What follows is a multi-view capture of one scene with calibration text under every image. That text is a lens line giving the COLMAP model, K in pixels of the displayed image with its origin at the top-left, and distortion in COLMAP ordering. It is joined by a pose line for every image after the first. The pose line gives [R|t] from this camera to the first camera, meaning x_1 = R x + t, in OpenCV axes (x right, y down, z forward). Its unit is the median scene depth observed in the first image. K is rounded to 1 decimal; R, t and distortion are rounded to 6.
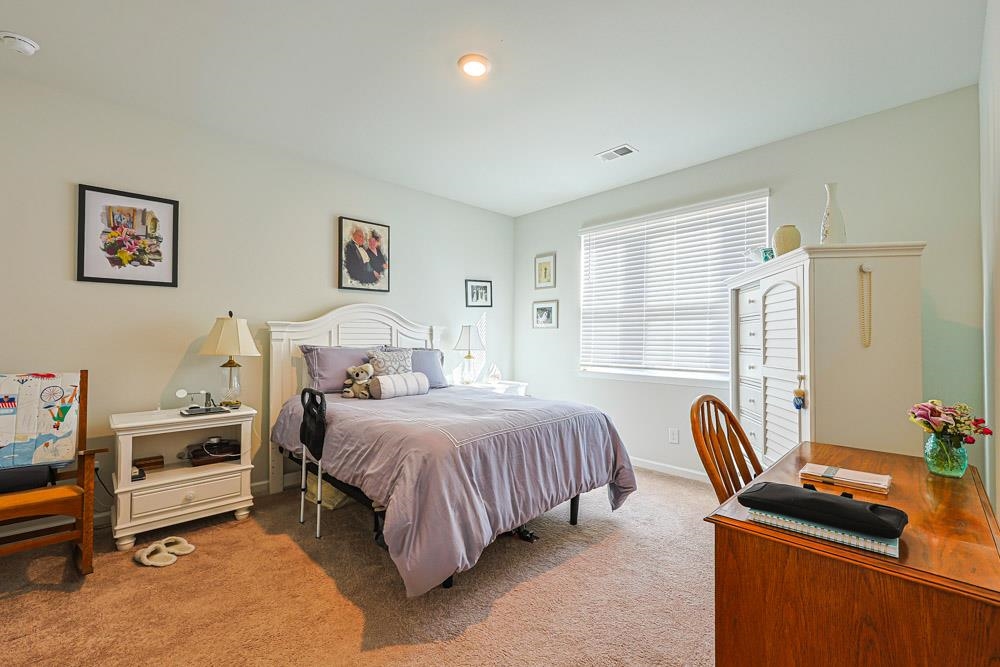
lens RADIAL K [[426.9, 0, 502.0], [0, 426.9, 335.4], [0, 0, 1]] dist [-0.002867, -0.000093]
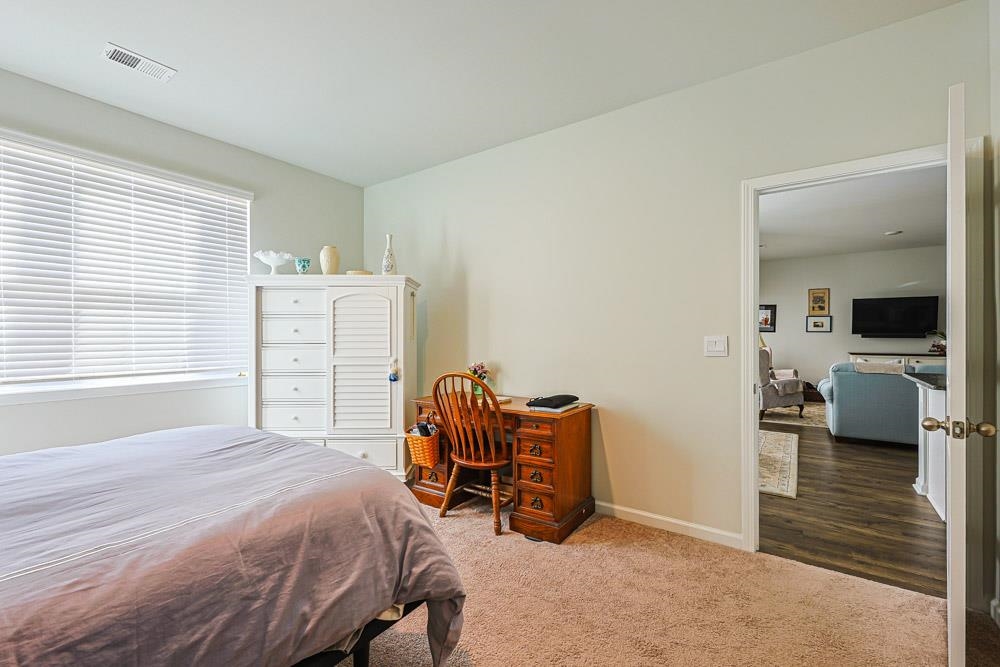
lens RADIAL K [[426.9, 0, 502.0], [0, 426.9, 335.4], [0, 0, 1]] dist [-0.002867, -0.000093]
pose [[-0.188078, -0.005640, 0.982138, -0.501127], [-0.011873, 0.999923, 0.003468, -0.000858], [-0.982082, -0.011009, -0.188131, 0.538831]]
